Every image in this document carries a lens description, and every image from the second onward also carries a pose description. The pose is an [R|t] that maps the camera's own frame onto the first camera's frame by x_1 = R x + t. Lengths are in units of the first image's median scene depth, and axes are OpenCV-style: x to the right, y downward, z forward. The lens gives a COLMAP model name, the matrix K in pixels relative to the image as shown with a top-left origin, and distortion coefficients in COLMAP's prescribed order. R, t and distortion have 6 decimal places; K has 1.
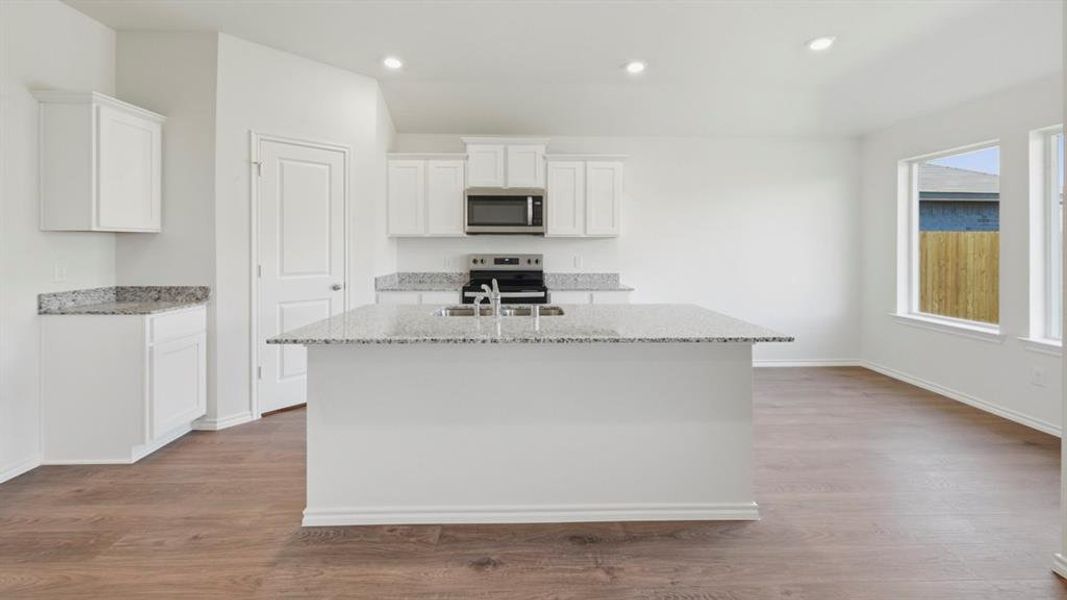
lens RADIAL K [[423.3, 0, 536.3], [0, 423.3, 245.0], [0, 0, 1]] dist [-0.002578, 0.000832]
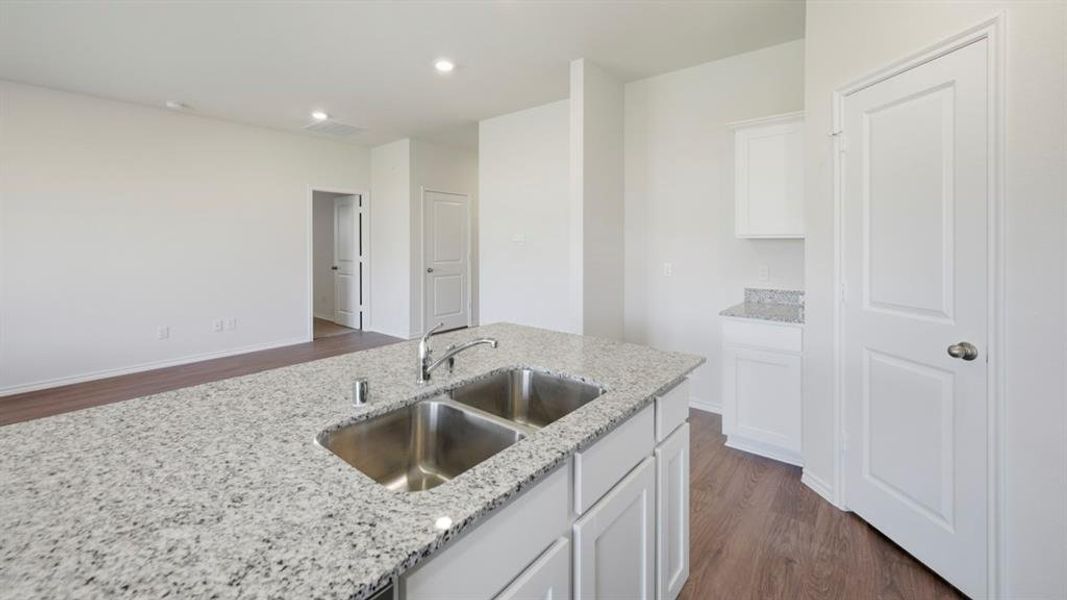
lens RADIAL K [[423.3, 0, 536.3], [0, 423.3, 245.0], [0, 0, 1]] dist [-0.002578, 0.000832]
pose [[-0.650029, 0.002586, -0.759905, 0.136053], [-0.001492, 0.999988, 0.004679, -0.012355], [0.759908, 0.004175, -0.650017, 0.830177]]
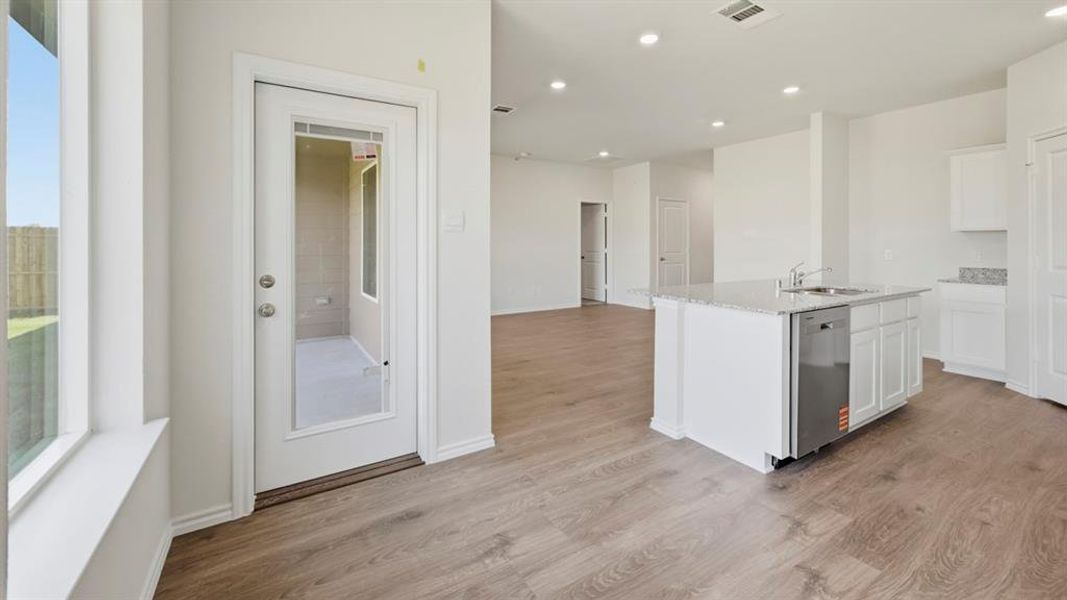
lens RADIAL K [[428.9, 0, 535.3], [0, 428.9, 239.8], [0, 0, 1]] dist [-0.001120, 0.000064]
pose [[-0.860604, -0.008177, -0.509209, 0.786584], [-0.004835, 0.999957, -0.007886, 0.013793], [0.509252, -0.004325, -0.860607, 1.006719]]
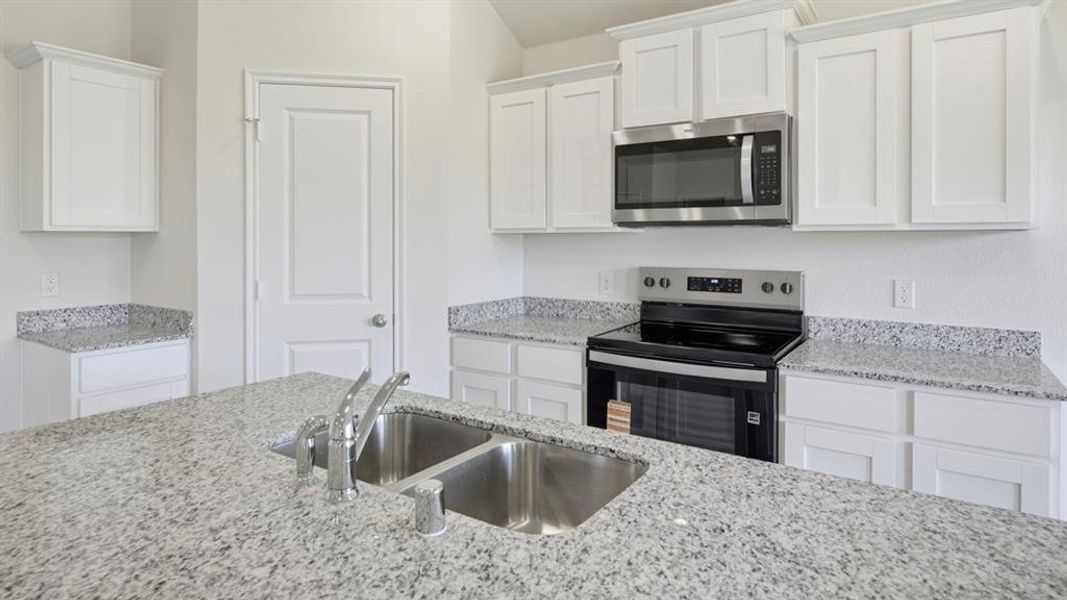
lens RADIAL K [[597.4, 0, 535.0], [0, 597.4, 235.4], [0, 0, 1]] dist [-0.002187, -0.001162]
pose [[0.816112, -0.004935, -0.577872, 0.155098], [0.000851, 0.999973, -0.007338, -0.010875], [0.577893, 0.005497, 0.816094, 0.397684]]
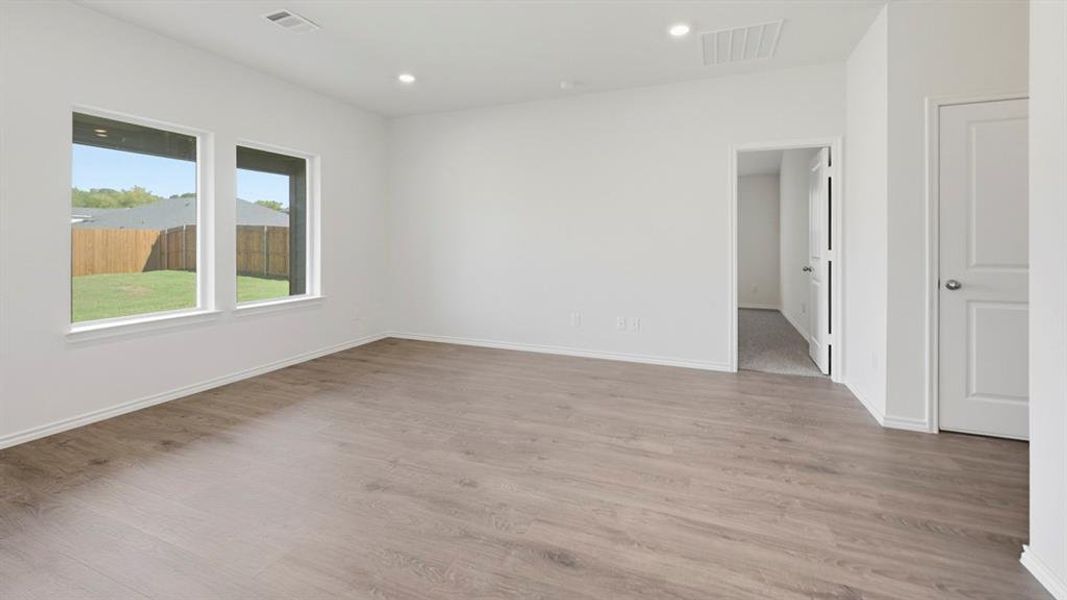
lens RADIAL K [[444.0, 0, 534.1], [0, 444.0, 242.0], [0, 0, 1]] dist [-0.001673, 0.000170]
pose [[-0.911076, -0.004641, 0.412213, -0.449975], [-0.004138, 0.999989, 0.002114, 0.018941], [-0.412218, 0.000220, -0.911085, 0.455719]]
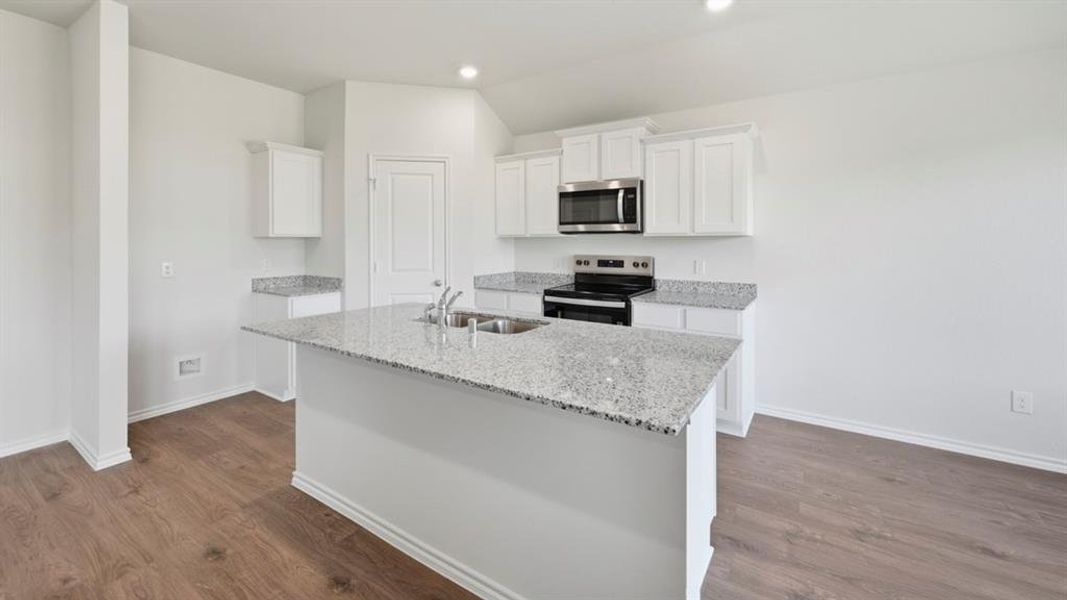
lens RADIAL K [[428.9, 0, 535.3], [0, 428.9, 239.8], [0, 0, 1]] dist [-0.001120, 0.000064]
pose [[0.820185, -0.003452, -0.572088, 0.339520], [0.003557, 0.999993, -0.000935, -0.011940], [0.572088, -0.001268, 0.820191, 0.190663]]
